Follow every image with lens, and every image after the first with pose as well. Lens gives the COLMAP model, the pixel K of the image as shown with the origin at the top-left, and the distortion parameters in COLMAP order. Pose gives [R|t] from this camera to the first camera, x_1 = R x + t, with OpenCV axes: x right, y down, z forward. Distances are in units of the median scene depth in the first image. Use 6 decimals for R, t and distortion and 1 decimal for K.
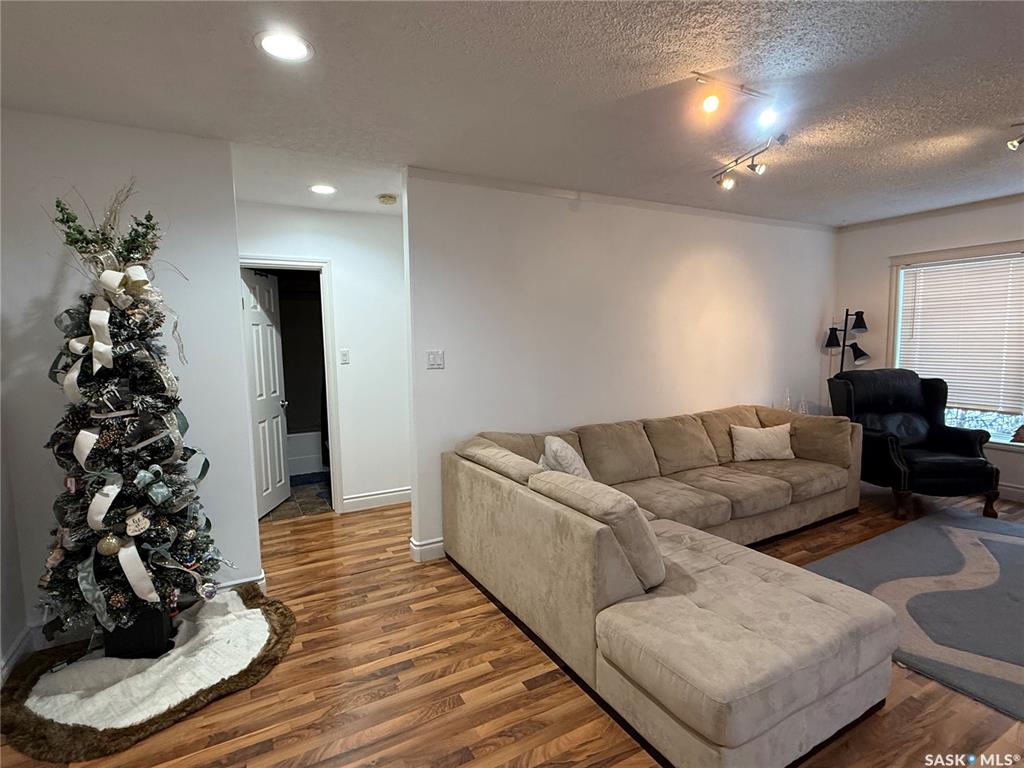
lens RADIAL K [[509.2, 0, 508.2], [0, 509.2, 385.9], [0, 0, 1]] dist [-0.002111, 0.001135]
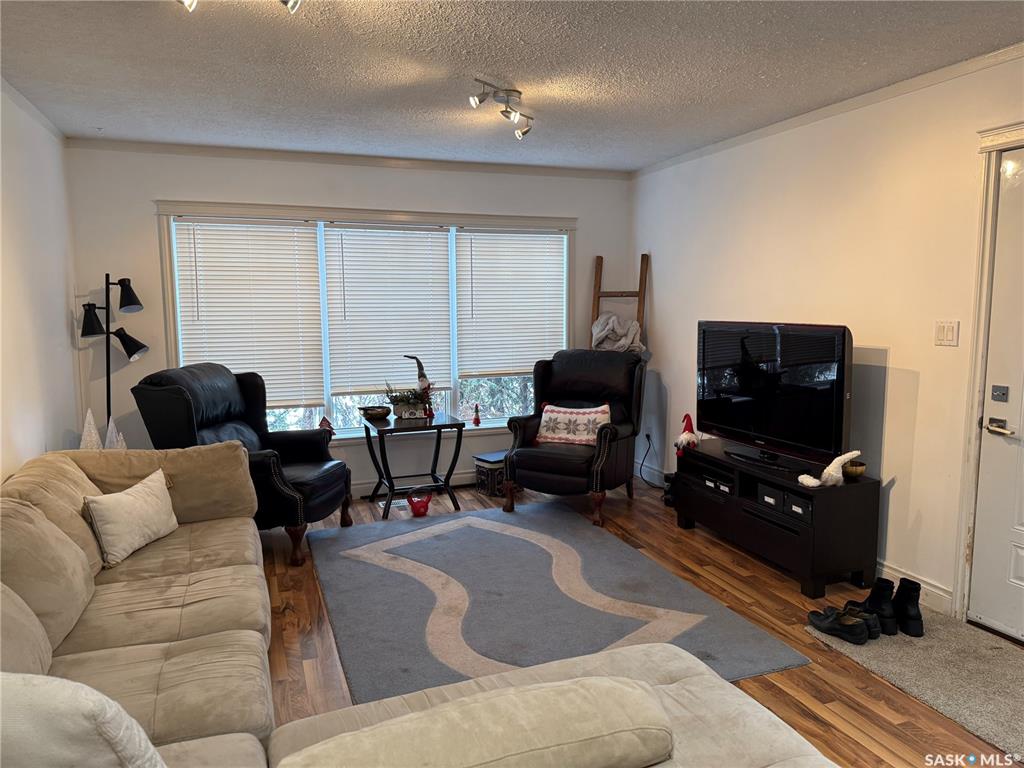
lens RADIAL K [[711.3, 0, 516.9], [0, 711.3, 383.2], [0, 0, 1]] dist [0.021856, -0.000279]
pose [[0.140113, -0.088902, 0.986136, -0.233662], [0.099031, 0.992225, 0.075381, -0.057689], [-0.985171, 0.087096, 0.147828, 0.647405]]
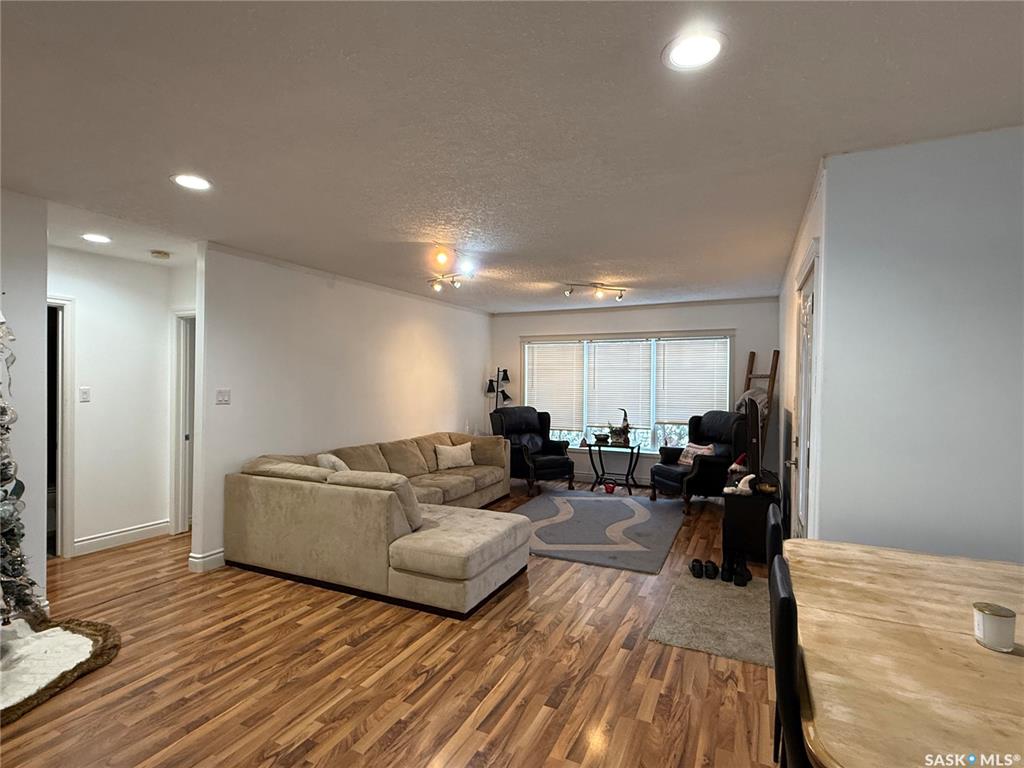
lens RADIAL K [[509.2, 0, 512.6], [0, 509.2, 382.7], [0, 0, 1]] dist [-0.002111, 0.001135]
pose [[0.810128, 0.024730, 0.585732, -0.314303], [0.032601, 0.995663, -0.087129, 0.045968], [-0.585346, 0.089681, 0.805808, -0.408255]]
